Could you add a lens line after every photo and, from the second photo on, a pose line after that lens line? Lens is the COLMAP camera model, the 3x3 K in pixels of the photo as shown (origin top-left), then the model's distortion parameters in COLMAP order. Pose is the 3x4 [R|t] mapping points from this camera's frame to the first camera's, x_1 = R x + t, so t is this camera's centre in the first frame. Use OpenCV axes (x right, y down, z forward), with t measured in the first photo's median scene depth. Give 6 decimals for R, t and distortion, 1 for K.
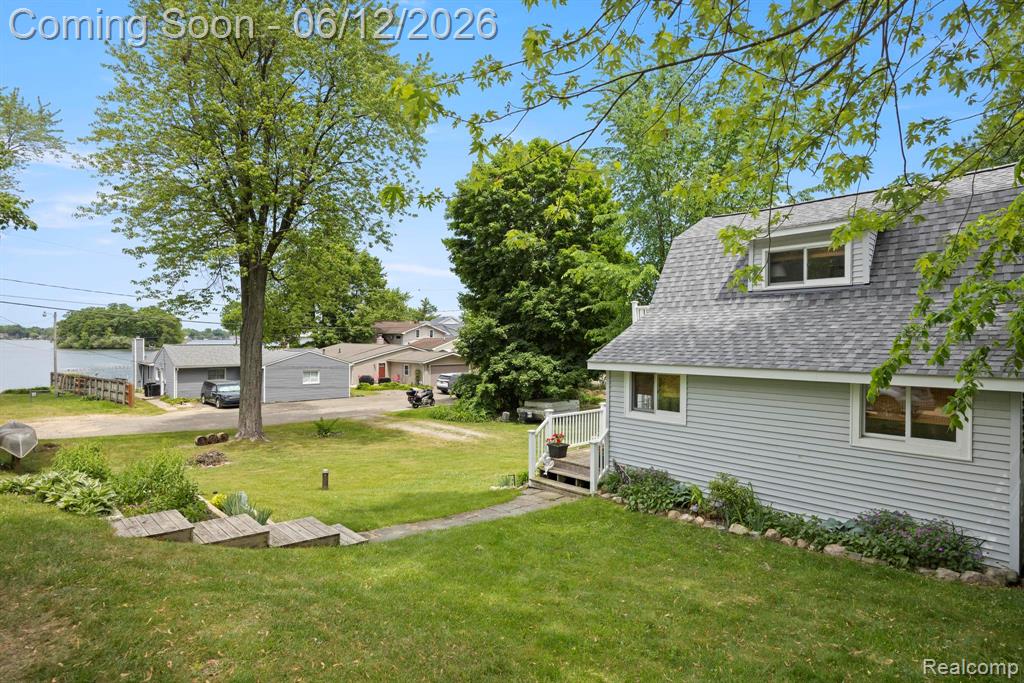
lens RADIAL K [[531.5, 0, 509.6], [0, 531.5, 339.0], [0, 0, 1]] dist [-0.004368, -0.000253]
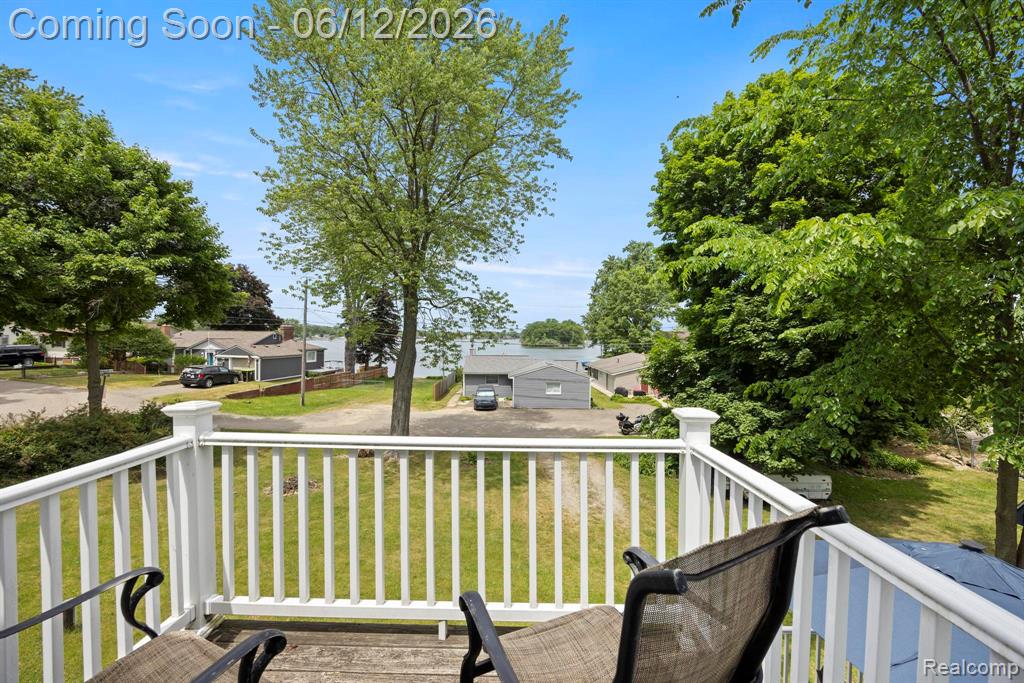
lens RADIAL K [[396.5, 0, 518.8], [0, 396.5, 342.9], [0, 0, 1]] dist [0.000987, -0.001033]
pose [[0.736353, 0.011111, -0.676507, 0.180429], [-0.005813, 0.999932, 0.010095, -0.042786], [0.676573, -0.003500, 0.736367, 0.443666]]
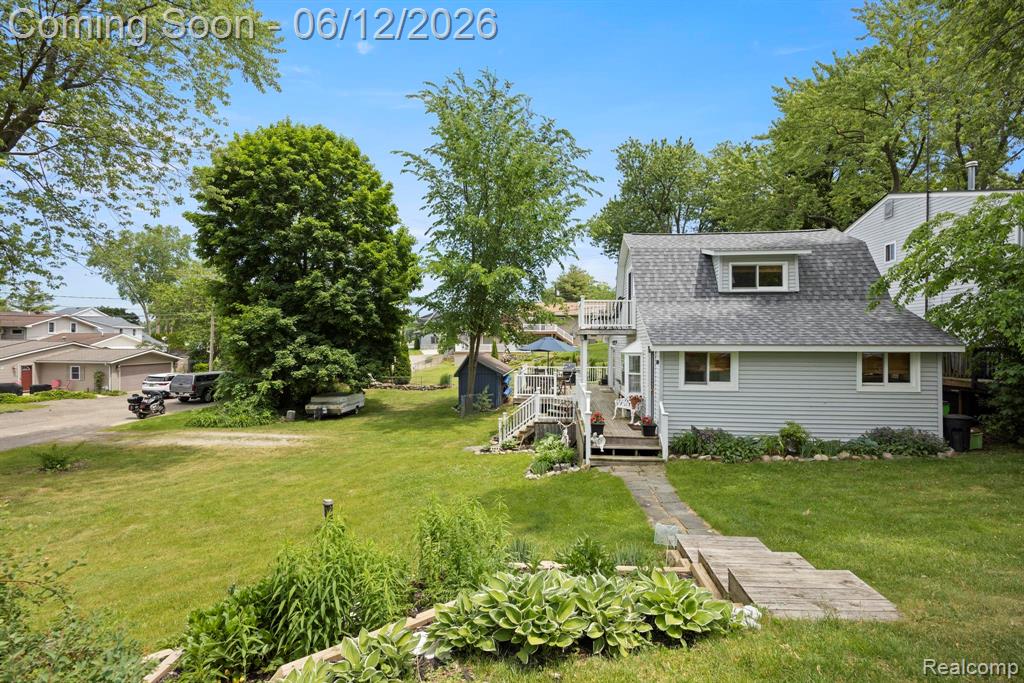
lens RADIAL K [[454.2, 0, 503.9], [0, 454.2, 340.5], [0, 0, 1]] dist [-0.016218, -0.000922]
pose [[0.754342, -0.001553, 0.656480, -0.251778], [-0.002523, 0.999983, 0.005265, 0.010478], [-0.656477, -0.005627, 0.754325, 0.164289]]
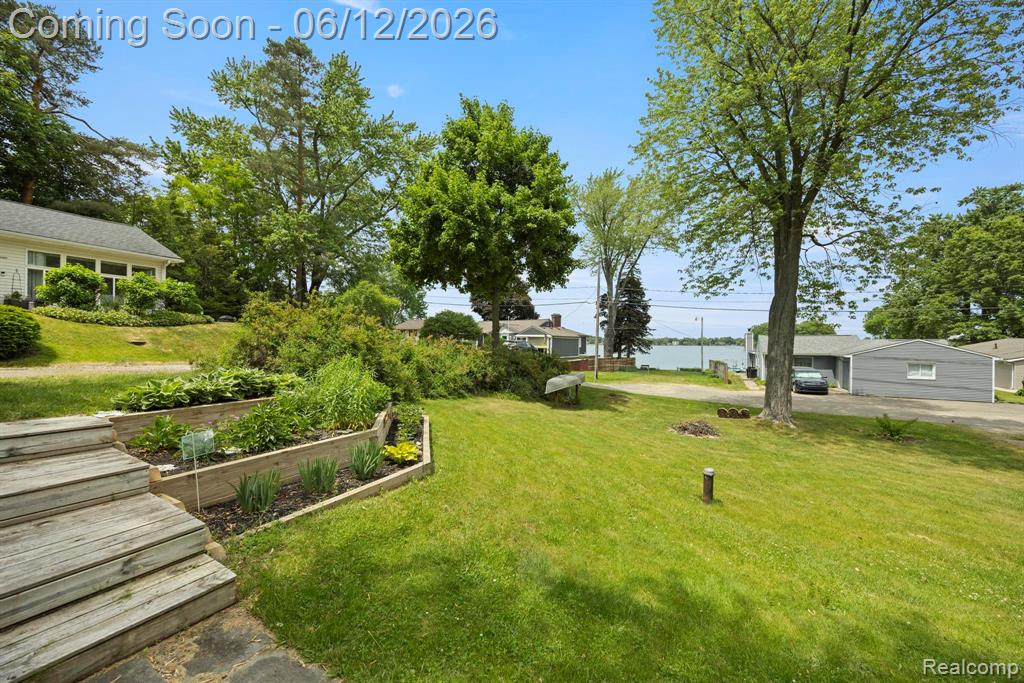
lens RADIAL K [[396.5, 0, 524.1], [0, 396.5, 330.7], [0, 0, 1]] dist [0.000987, -0.001033]
pose [[0.328066, -0.030220, -0.944171, 0.011433], [-0.005914, 0.999403, -0.034042, 0.044056], [0.944636, 0.016752, 0.327691, 0.280230]]
